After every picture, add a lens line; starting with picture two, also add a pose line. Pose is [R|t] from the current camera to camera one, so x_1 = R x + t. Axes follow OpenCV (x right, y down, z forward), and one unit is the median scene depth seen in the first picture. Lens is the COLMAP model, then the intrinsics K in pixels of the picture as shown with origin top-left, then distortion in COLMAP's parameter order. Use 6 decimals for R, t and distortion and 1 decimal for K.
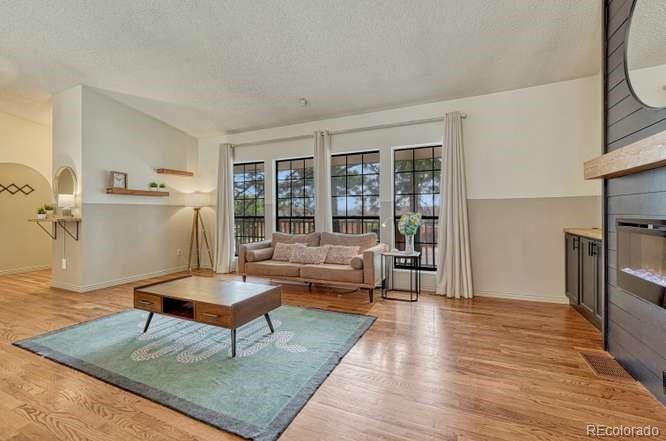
lens RADIAL K [[288.8, 0, 337.3], [0, 288.8, 209.5], [0, 0, 1]] dist [0.005411, 0.000088]
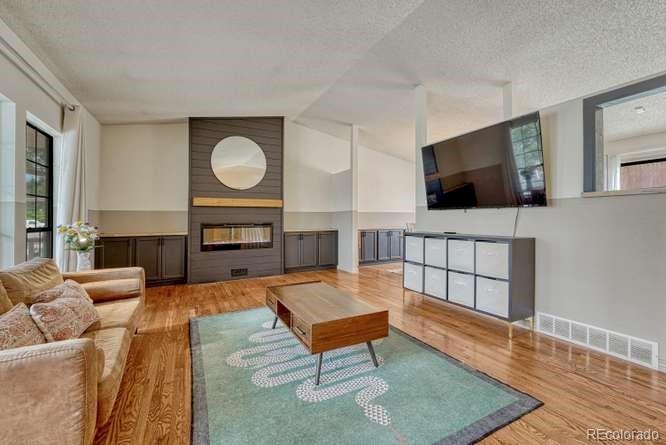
lens RADIAL K [[284.7, 0, 338.6], [0, 284.7, 217.8], [0, 0, 1]] dist [-0.010415, 0.001281]
pose [[-0.794229, 0.016542, 0.607394, -0.772216], [0.009468, 0.999845, -0.014849, 0.019855], [-0.607545, -0.006043, -0.794262, 1.229838]]
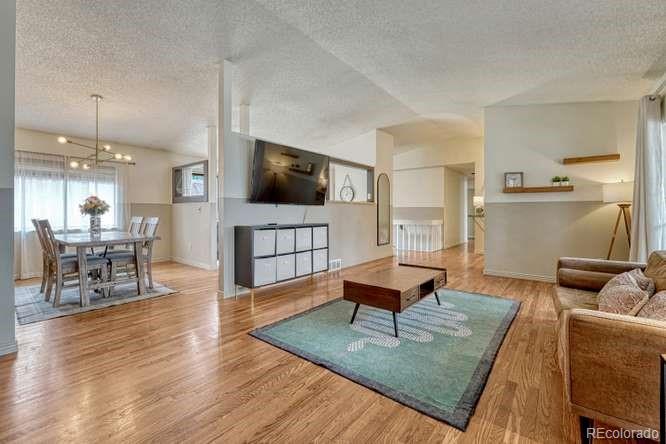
lens RADIAL K [[284.7, 0, 331.5], [0, 284.7, 219.4], [0, 0, 1]] dist [-0.010415, 0.001281]
pose [[-0.248486, 0.036344, -0.967953, 0.521540], [0.007660, 0.999338, 0.035556, 0.003113], [0.968605, 0.001420, -0.248600, 0.740416]]
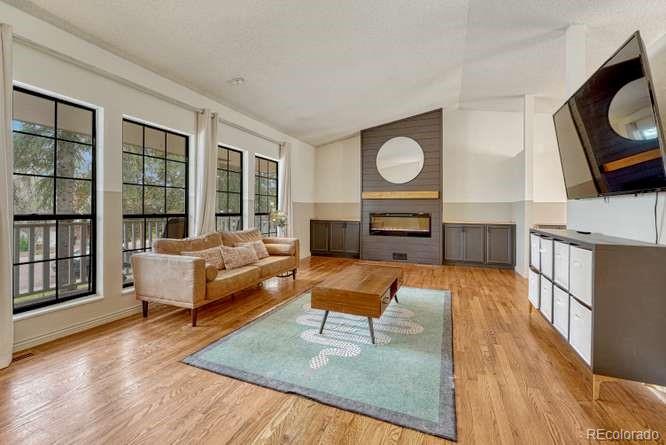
lens RADIAL K [[284.7, 0, 332.2], [0, 284.7, 206.6], [0, 0, 1]] dist [-0.010415, 0.001281]
pose [[-0.042465, 0.018438, 0.998928, -1.113325], [-0.012519, 0.999741, -0.018985, 0.019340], [-0.999020, -0.013312, -0.042223, 0.852865]]
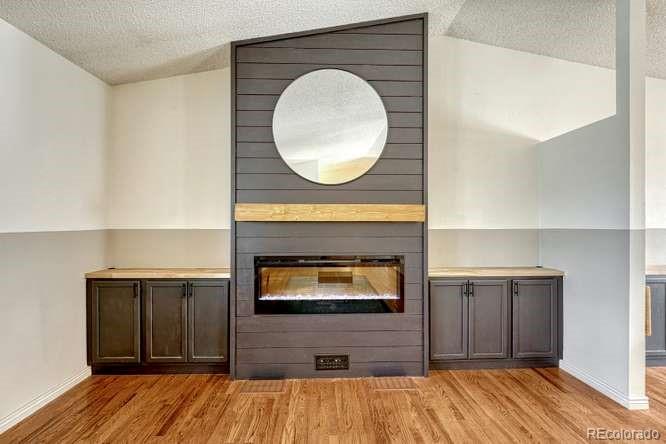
lens RADIAL K [[309.4, 0, 329.3], [0, 309.4, 219.6], [0, 0, 1]] dist [-0.017830, 0.000117]
pose [[-0.428210, 0.028301, 0.903236, -0.162827], [-0.000737, 0.999498, -0.031667, -0.042947], [-0.903679, -0.014225, -0.427975, 0.712125]]
